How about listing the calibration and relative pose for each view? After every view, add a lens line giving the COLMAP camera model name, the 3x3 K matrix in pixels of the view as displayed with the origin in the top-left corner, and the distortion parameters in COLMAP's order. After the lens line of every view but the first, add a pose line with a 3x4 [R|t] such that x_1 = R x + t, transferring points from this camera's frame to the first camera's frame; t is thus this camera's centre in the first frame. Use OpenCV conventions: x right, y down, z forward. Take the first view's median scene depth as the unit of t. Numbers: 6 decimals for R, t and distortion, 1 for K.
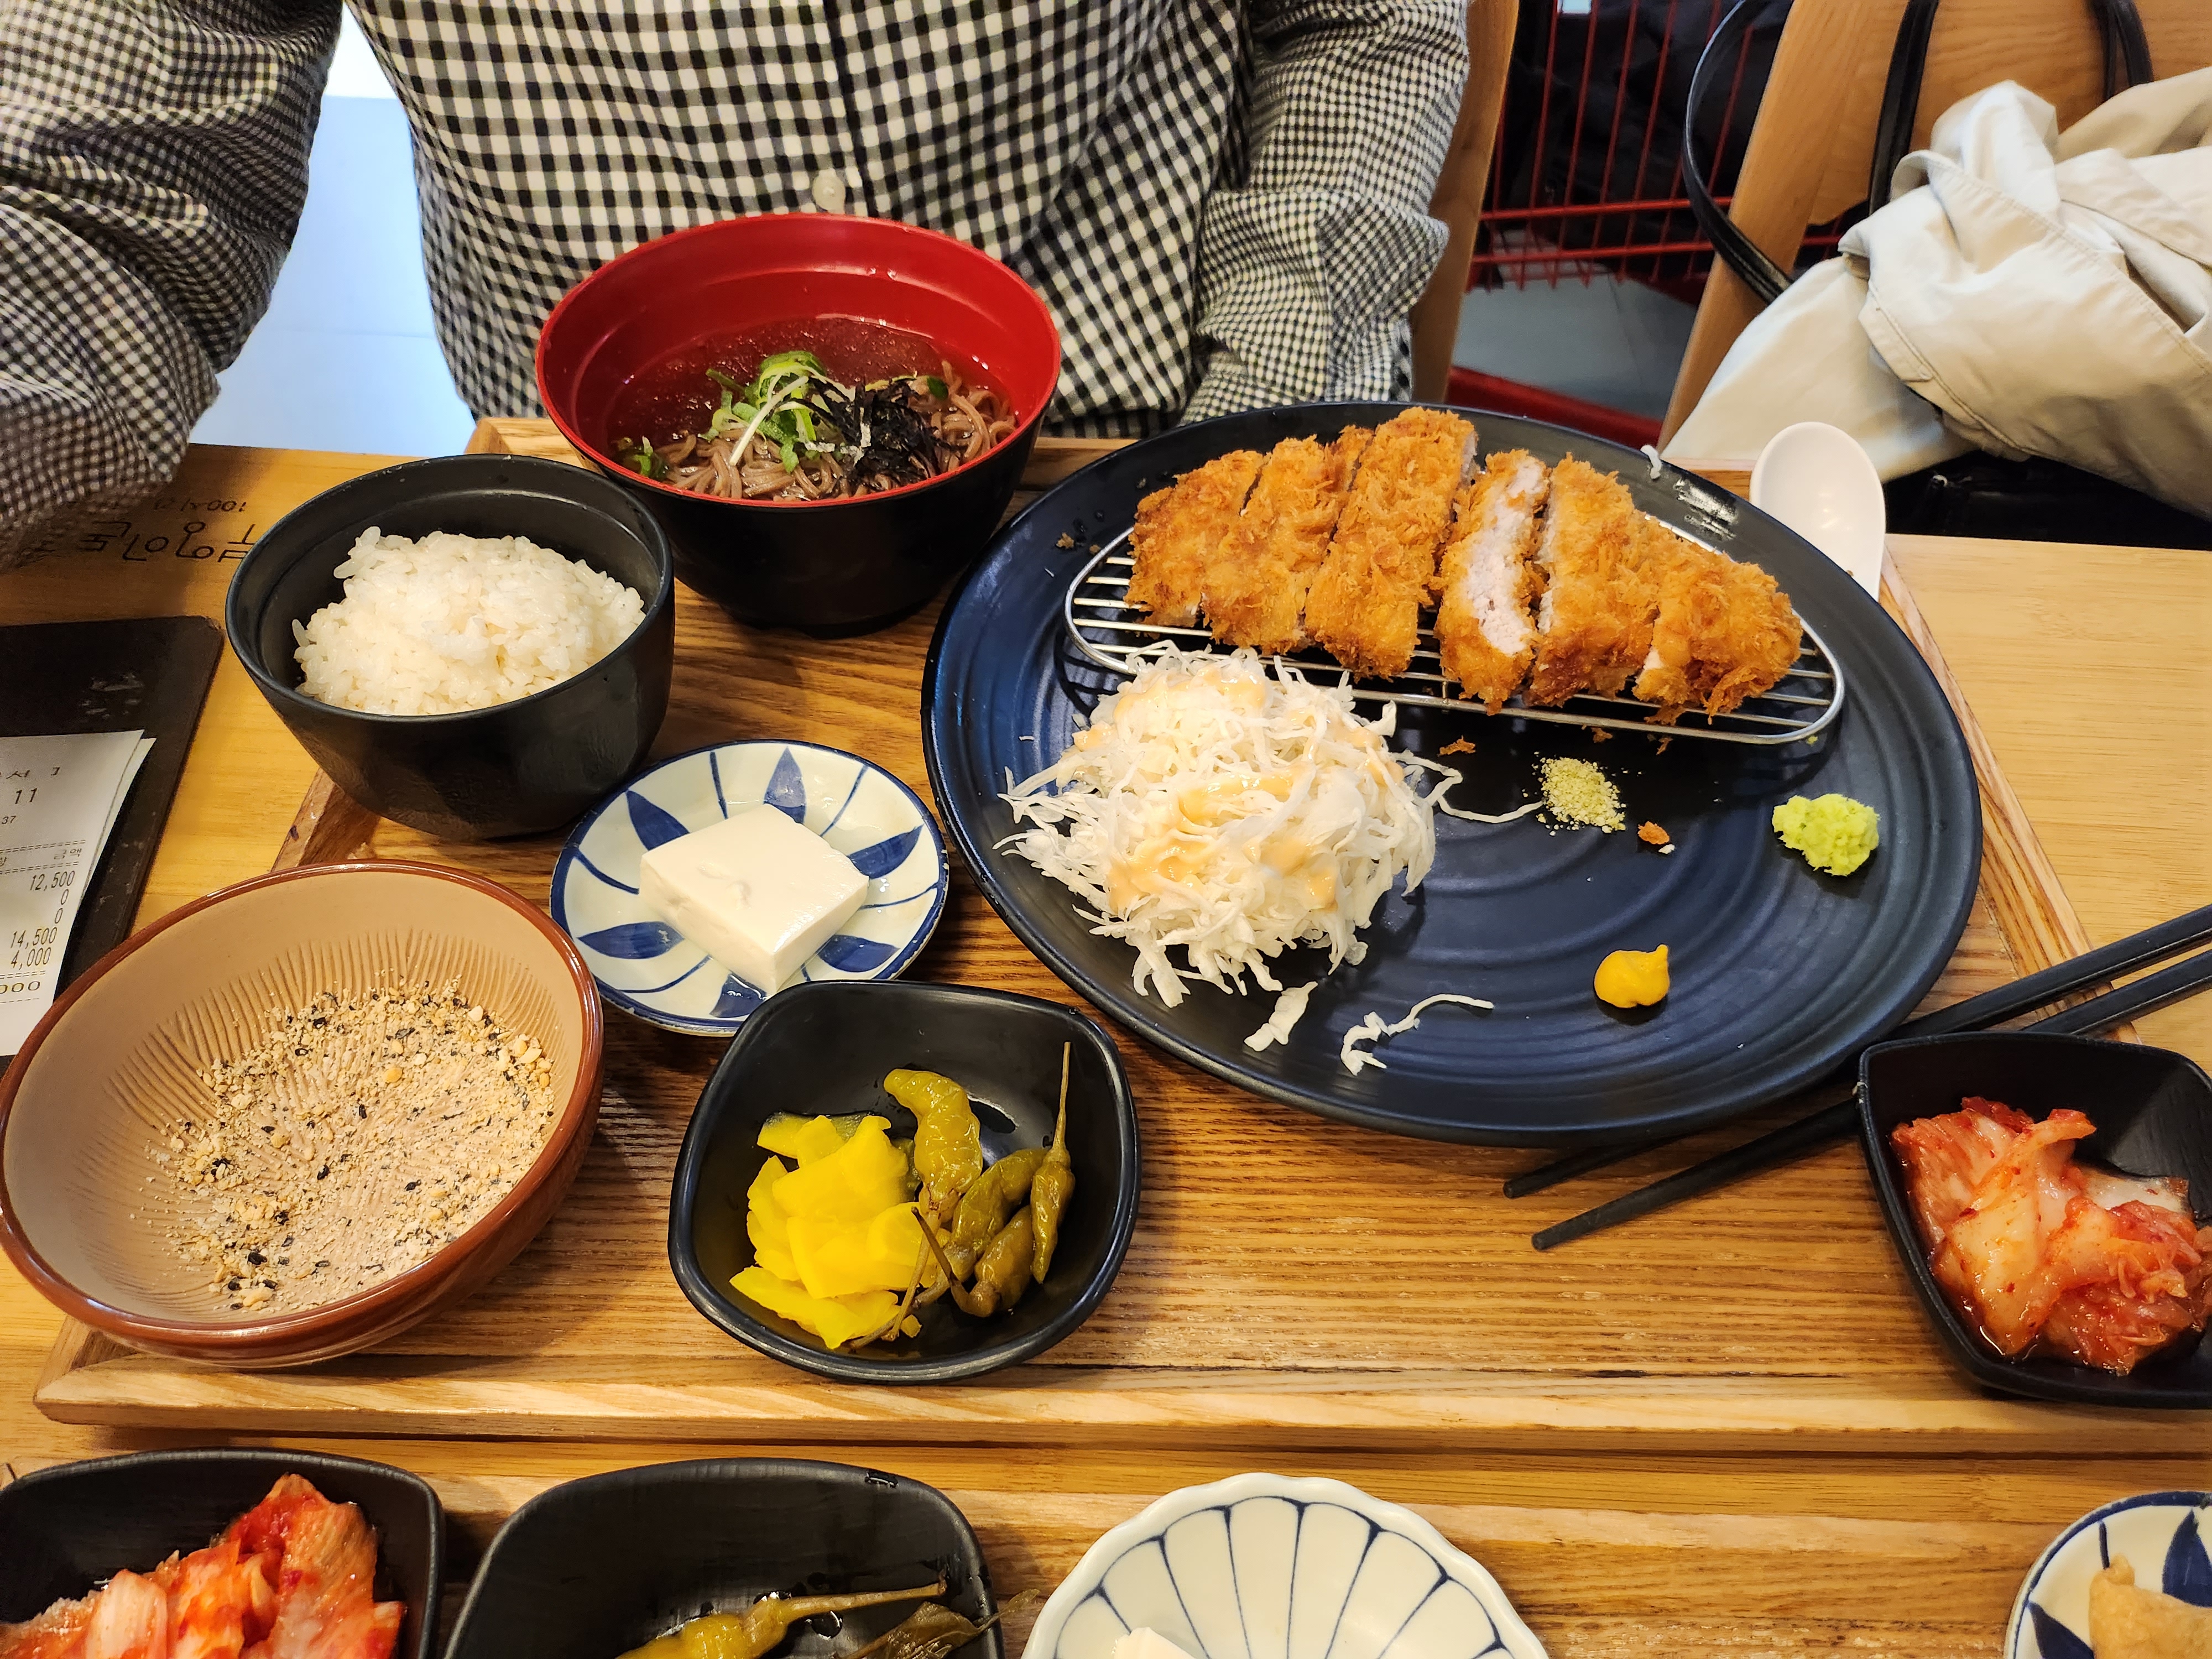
lens RADIAL K [[1593.2, 0, 1106.0], [0, 1593.2, 829.5], [0, 0, 1]] dist [0.076678, -0.000569]
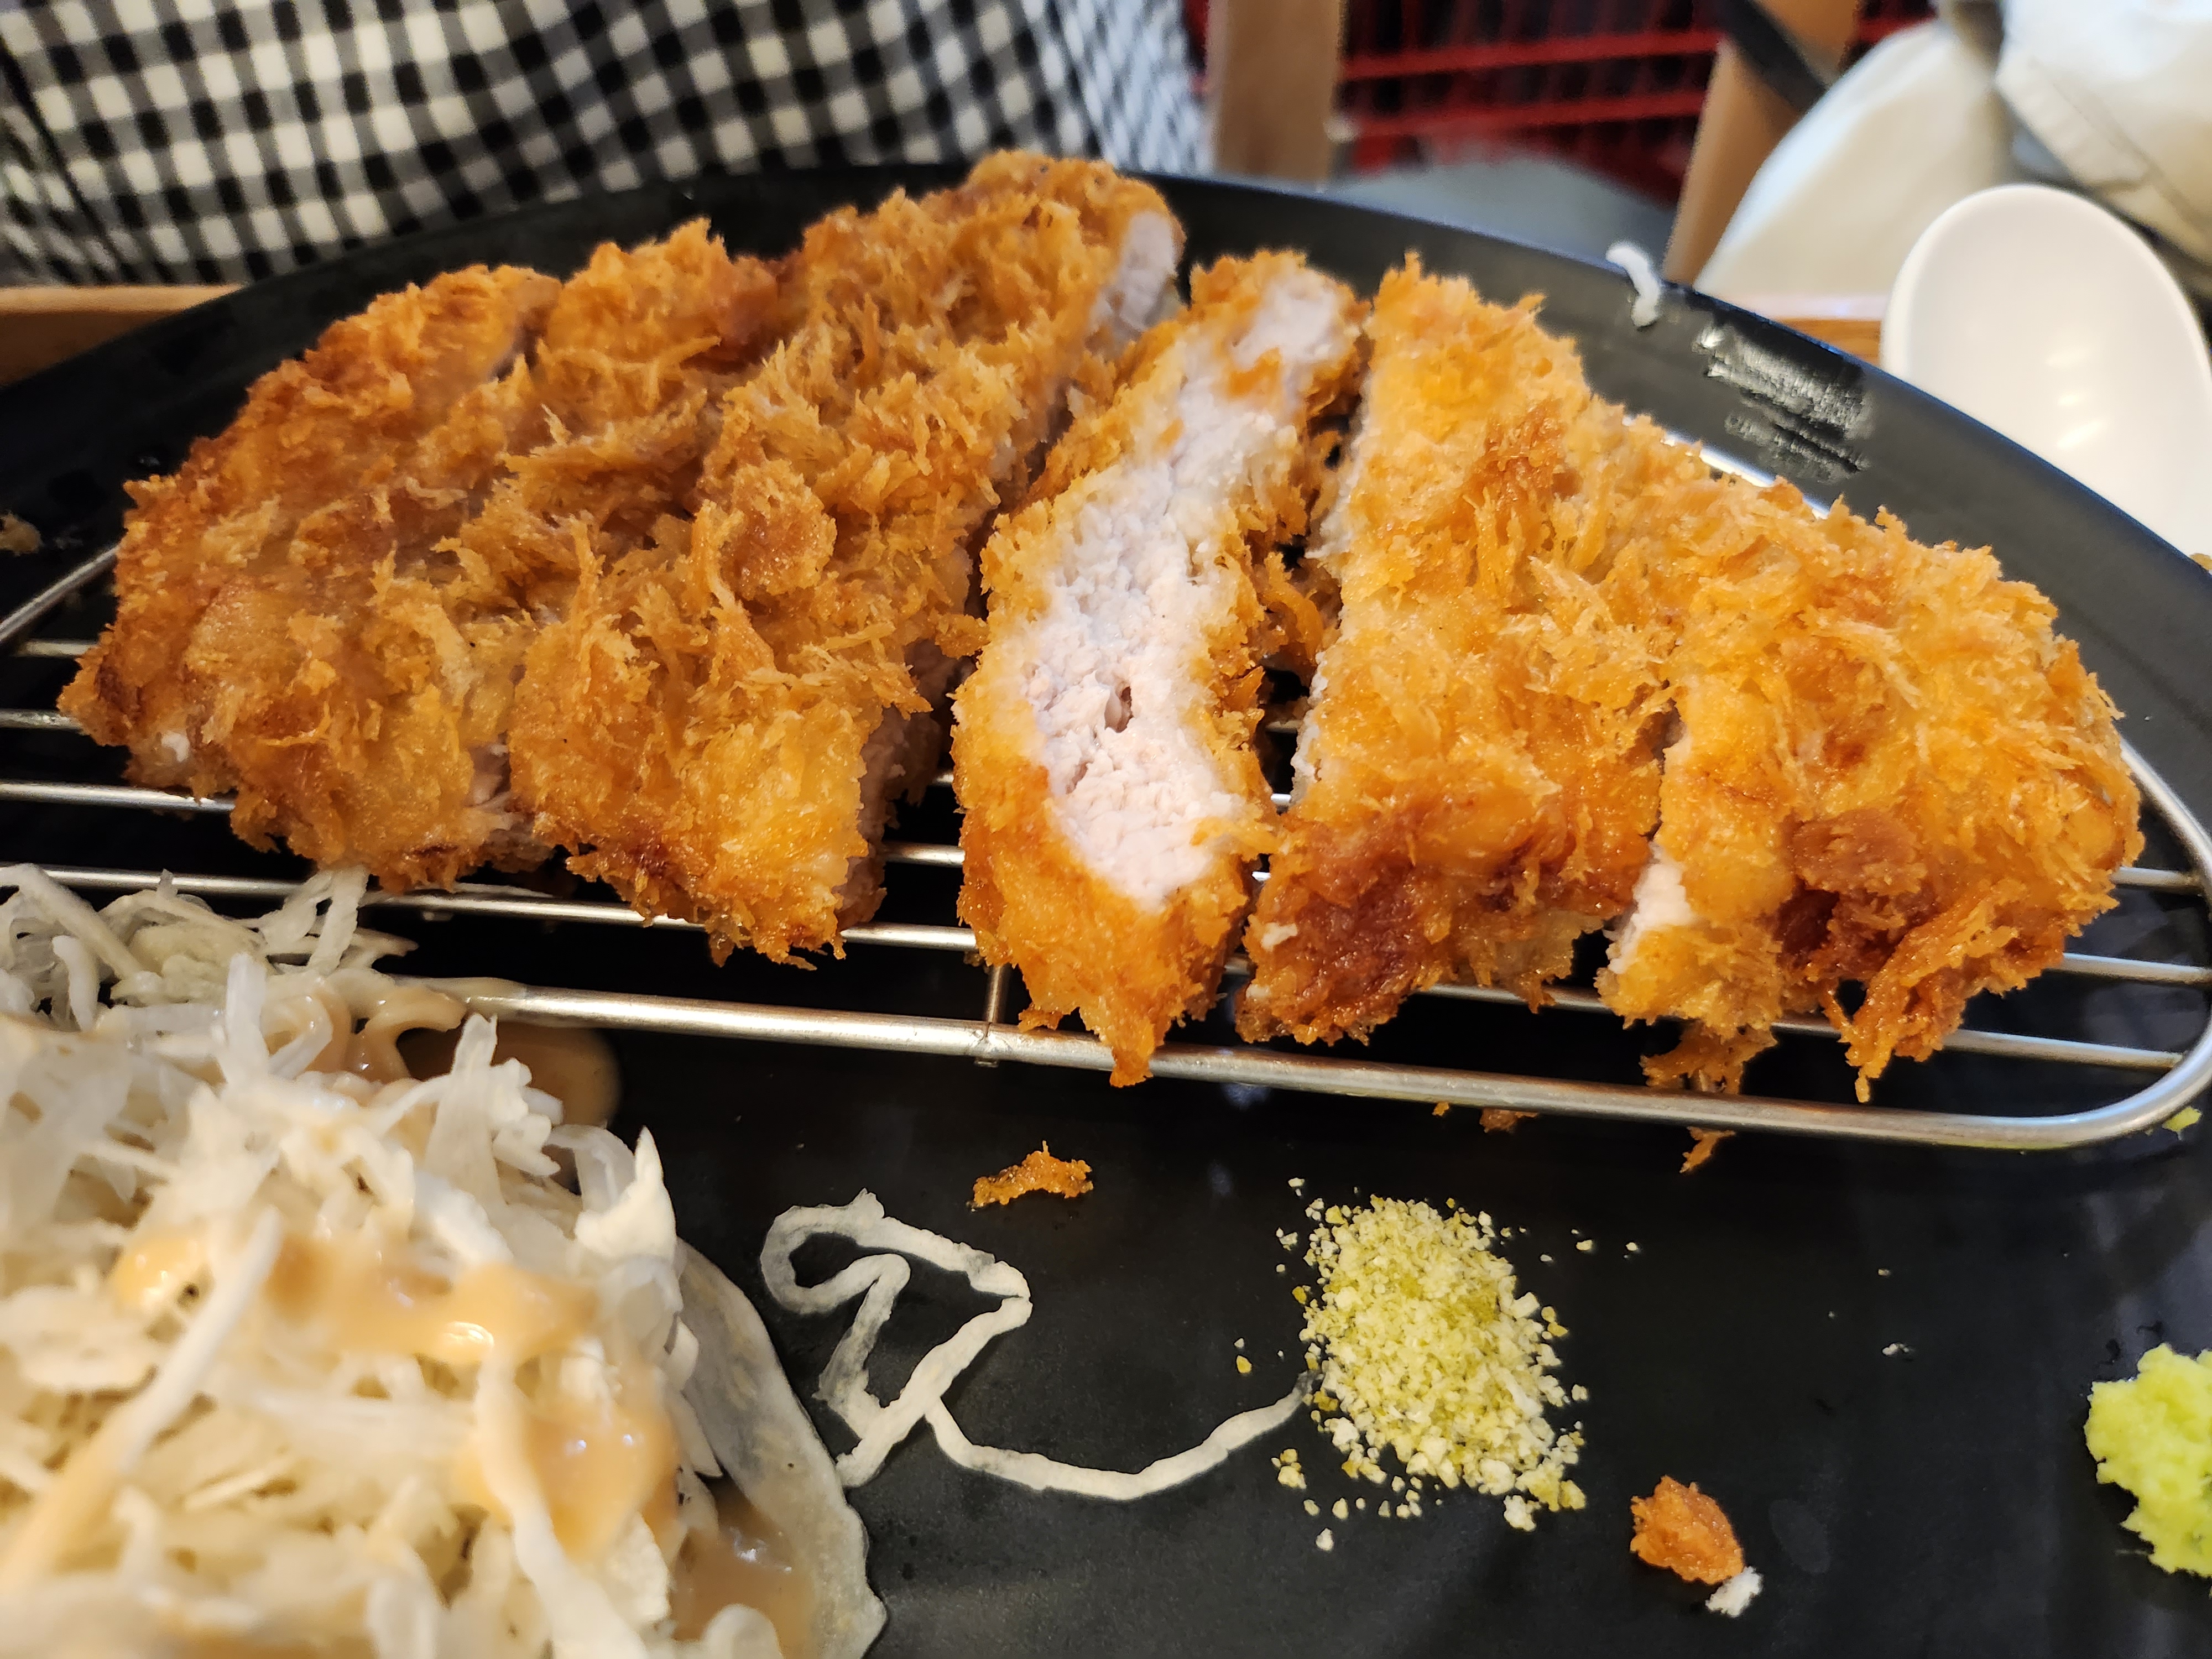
lens RADIAL K [[1549.5, 0, 1106.0], [0, 1549.5, 829.5], [0, 0, 1]] dist [0.006506, -0.001625]
pose [[0.999391, -0.033173, -0.010800, 0.241058], [0.033354, 0.999299, 0.017006, -0.123045], [0.010228, -0.017356, 0.999797, 0.713385]]
